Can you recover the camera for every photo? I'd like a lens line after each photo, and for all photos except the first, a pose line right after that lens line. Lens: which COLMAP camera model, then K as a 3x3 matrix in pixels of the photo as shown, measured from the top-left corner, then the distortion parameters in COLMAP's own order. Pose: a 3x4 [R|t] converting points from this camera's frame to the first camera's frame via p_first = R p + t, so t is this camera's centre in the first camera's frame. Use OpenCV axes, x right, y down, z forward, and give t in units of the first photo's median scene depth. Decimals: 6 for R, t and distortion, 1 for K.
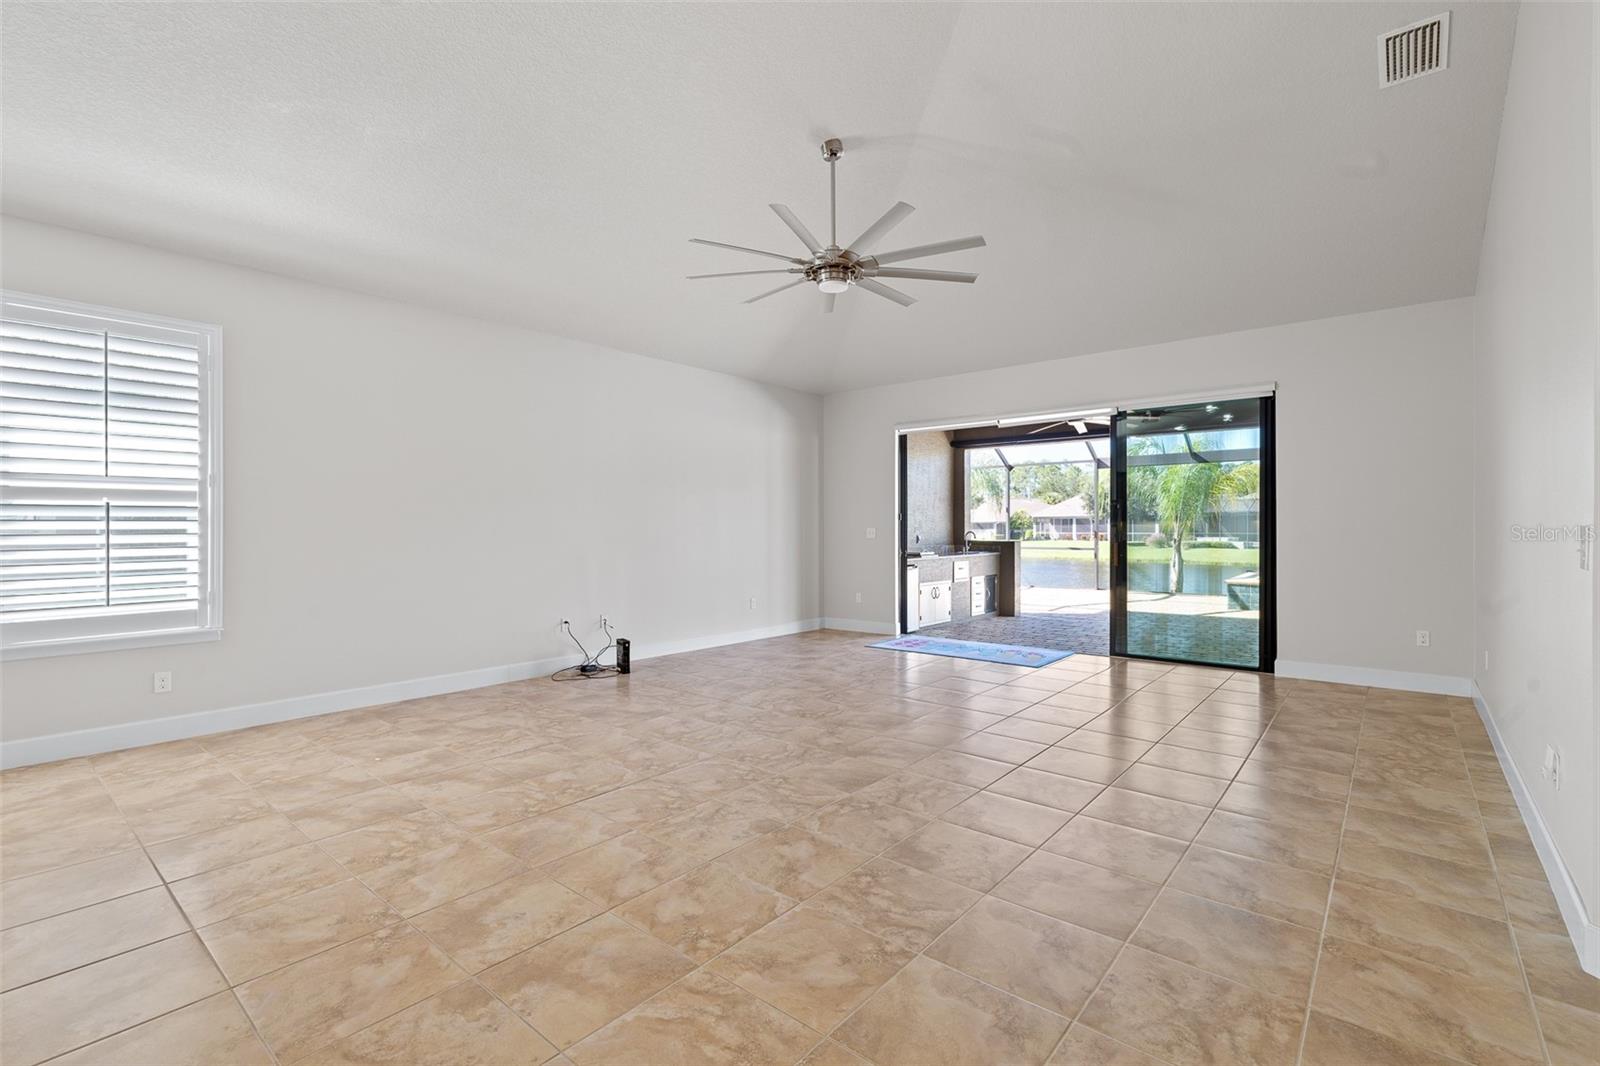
lens RADIAL K [[720.6, 0, 797.8], [0, 720.6, 531.7], [0, 0, 1]] dist [-0.005703, 0.001285]
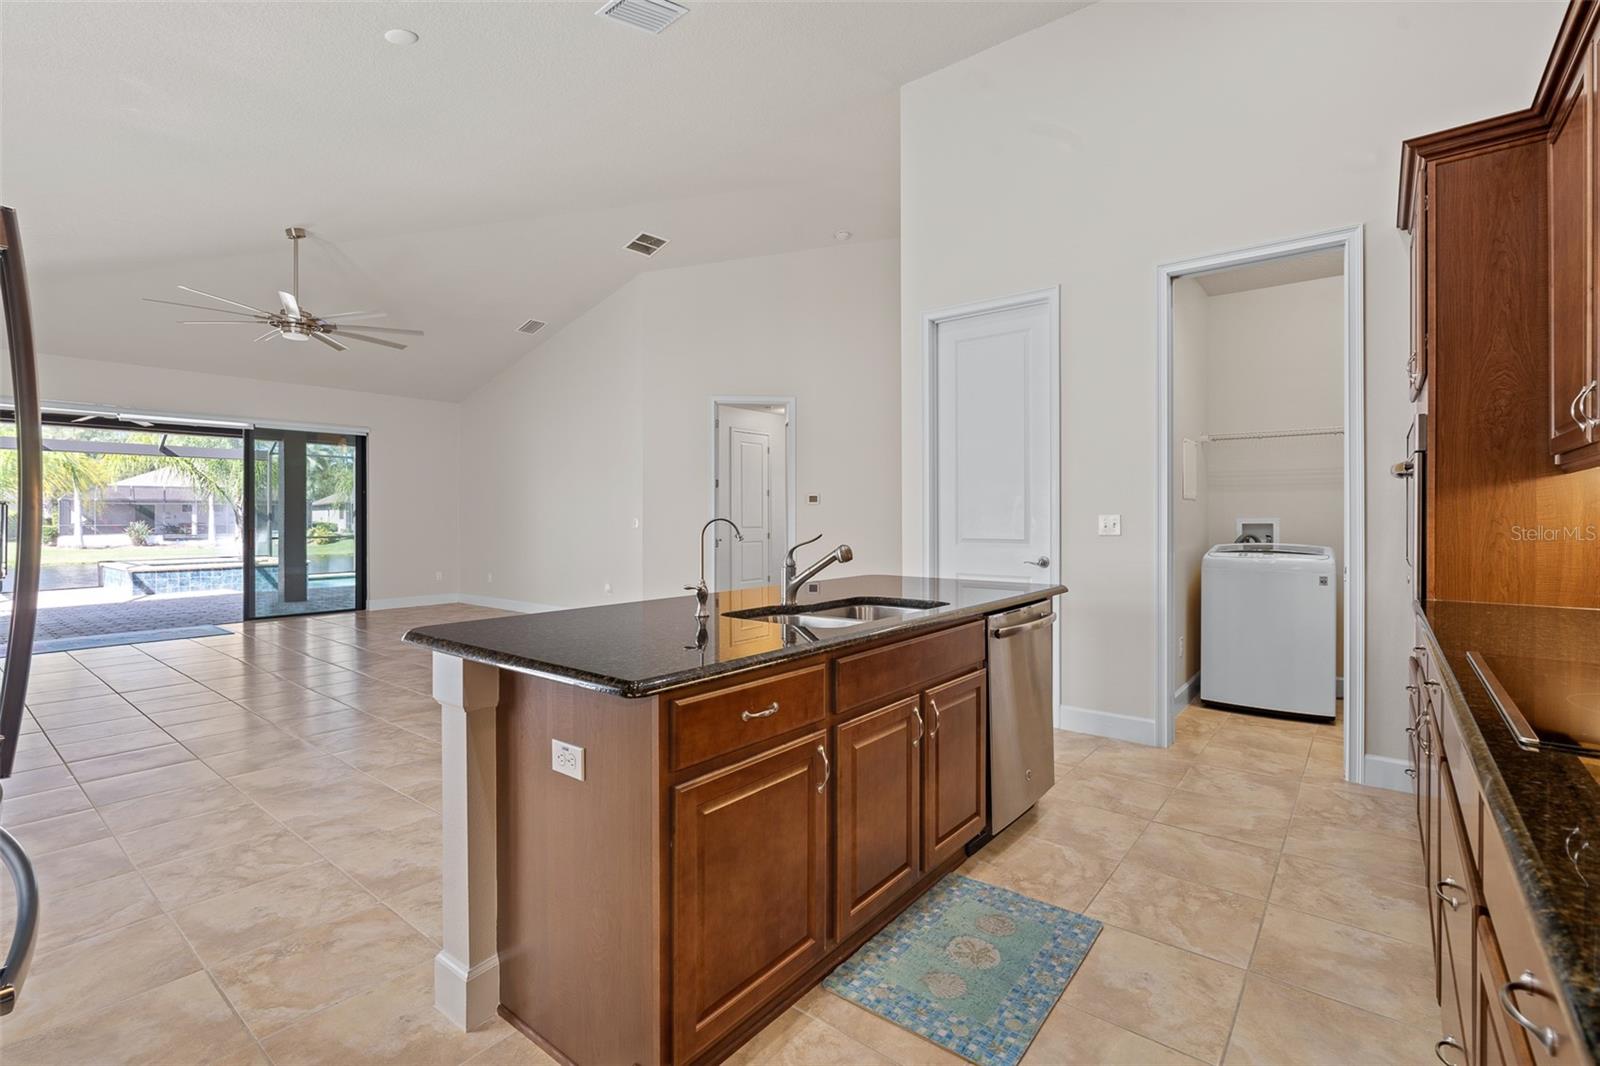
lens RADIAL K [[721.6, 0, 797.5], [0, 721.6, 519.9], [0, 0, 1]] dist [-0.004716, 0.000314]
pose [[-0.020794, -0.001803, 0.999782, -1.334553], [0.007565, 0.999969, 0.001960, 0.002304], [-0.999755, 0.007604, -0.020780, 0.106916]]
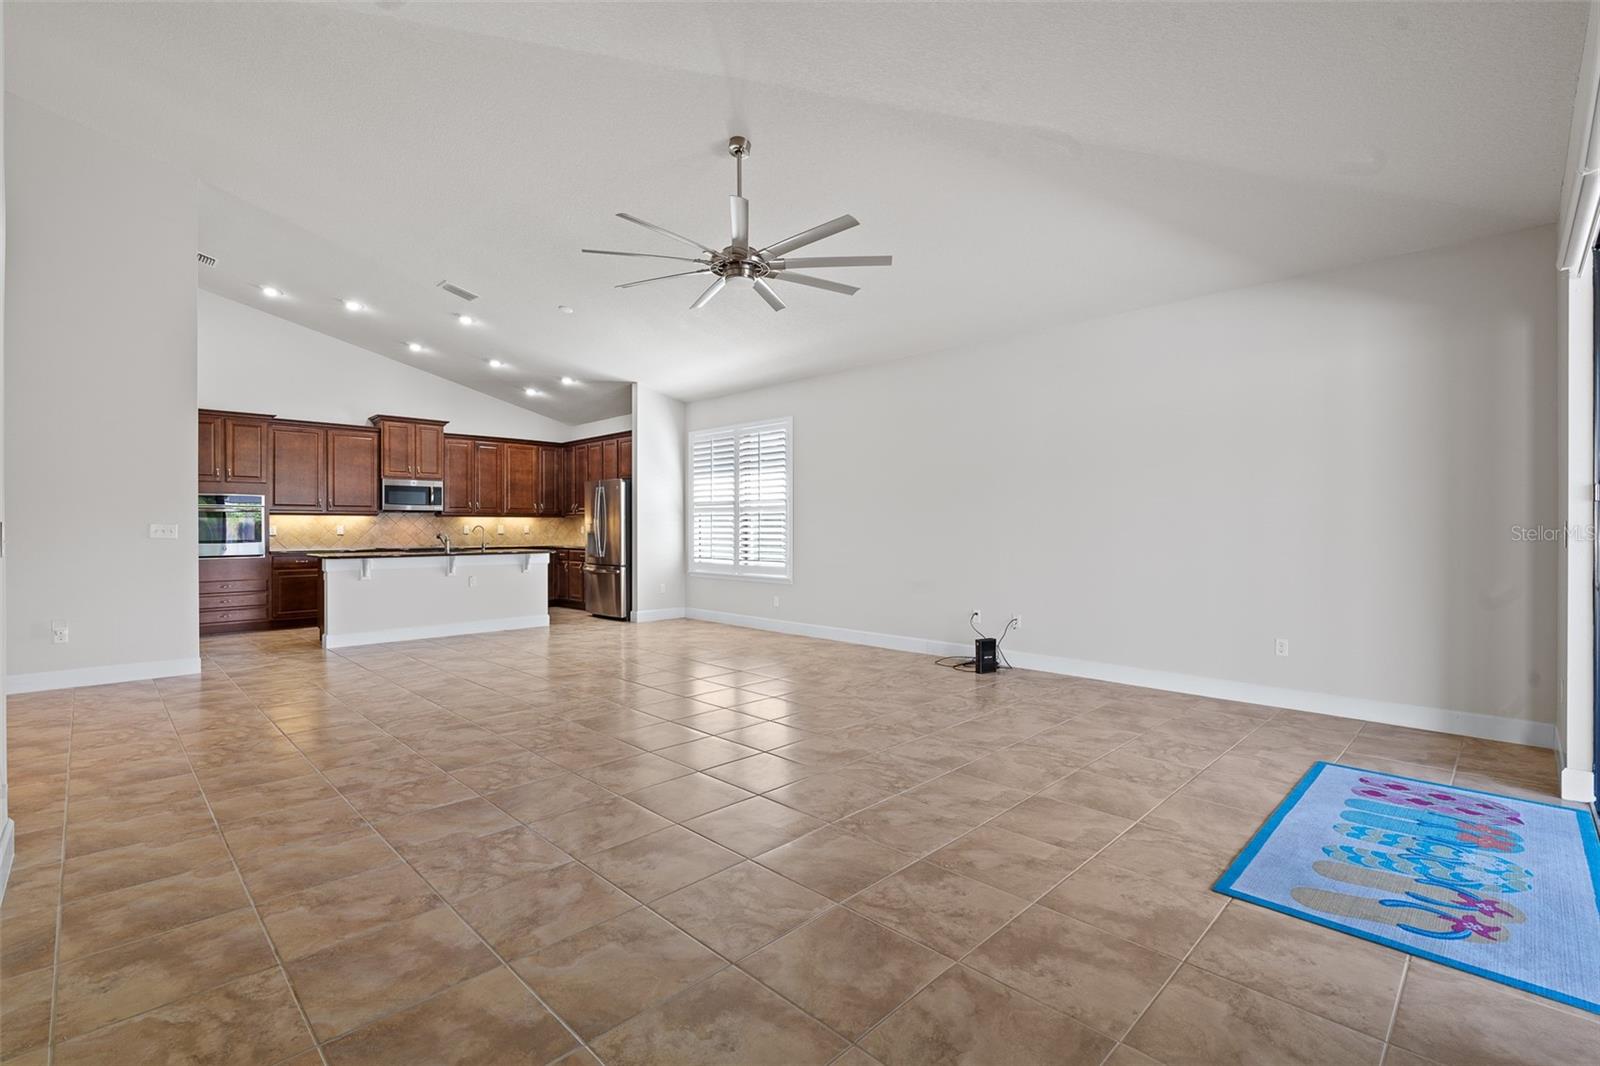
lens RADIAL K [[723.4, 0, 797.1], [0, 723.4, 524.8], [0, 0, 1]] dist [-0.004567, 0.000814]
pose [[-0.092938, -0.000909, -0.995671, 1.076967], [-0.003199, 0.999995, -0.000614, -0.002735], [0.995667, 0.003128, -0.092940, 1.207315]]
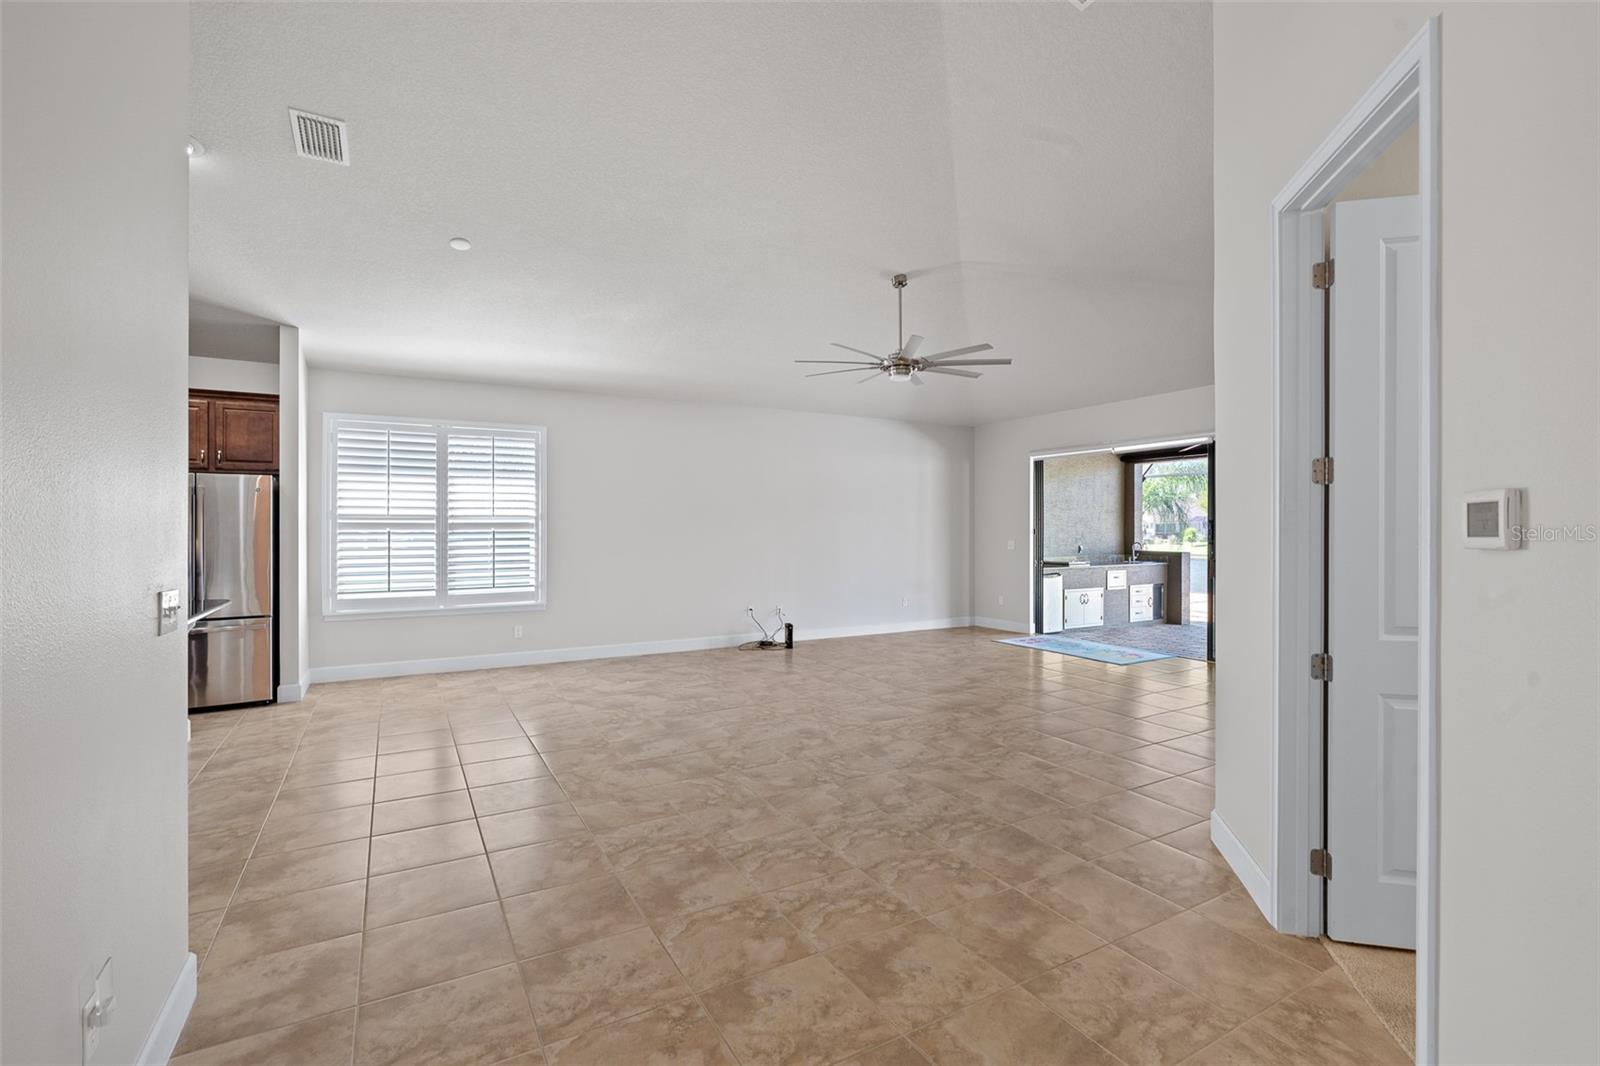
lens RADIAL K [[717.7, 0, 799.2], [0, 717.7, 530.7], [0, 0, 1]] dist [-0.005903, 0.001293]
pose [[0.937707, 0.003557, -0.347408, 0.363685], [-0.003555, 0.999993, 0.000644, -0.041556], [0.347408, 0.000631, 0.937714, -0.400431]]
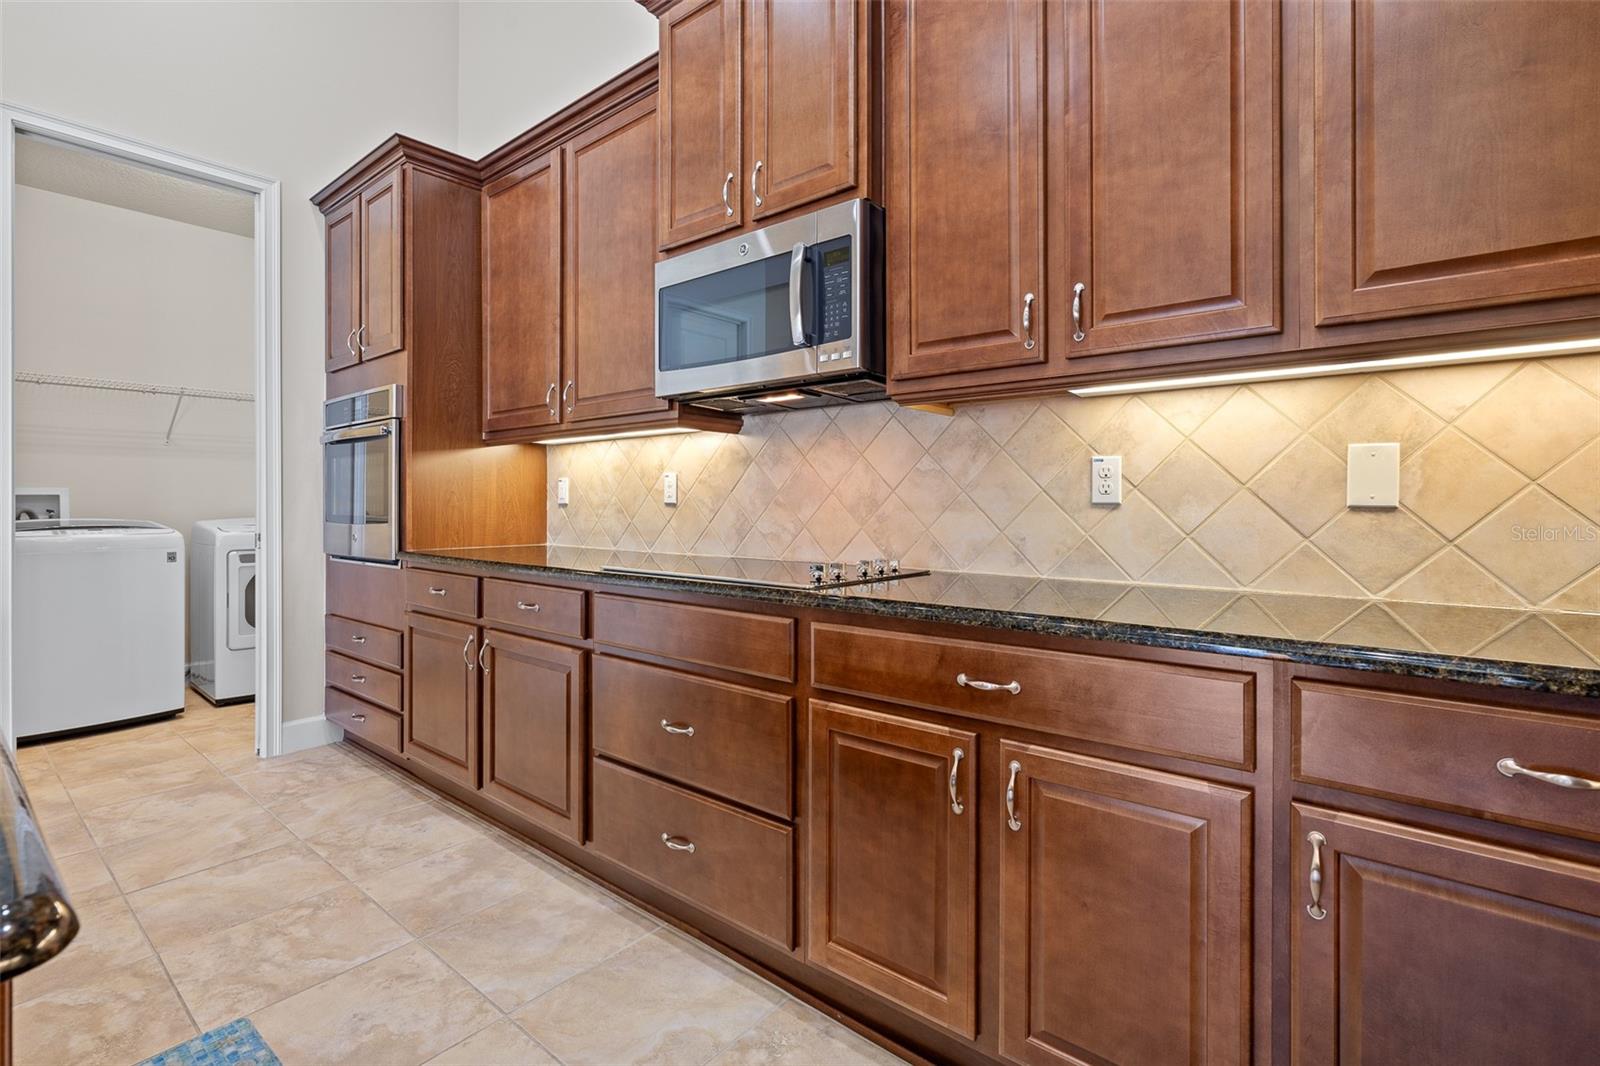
lens RADIAL K [[730.3, 0, 800.1], [0, 730.3, 504.6], [0, 0, 1]] dist [-0.001940, 0.000364]
pose [[-0.999901, 0.004460, -0.013341, -1.111215], [0.004359, 0.999962, 0.007604, 0.026700], [0.013375, 0.007546, -0.999882, 0.255214]]
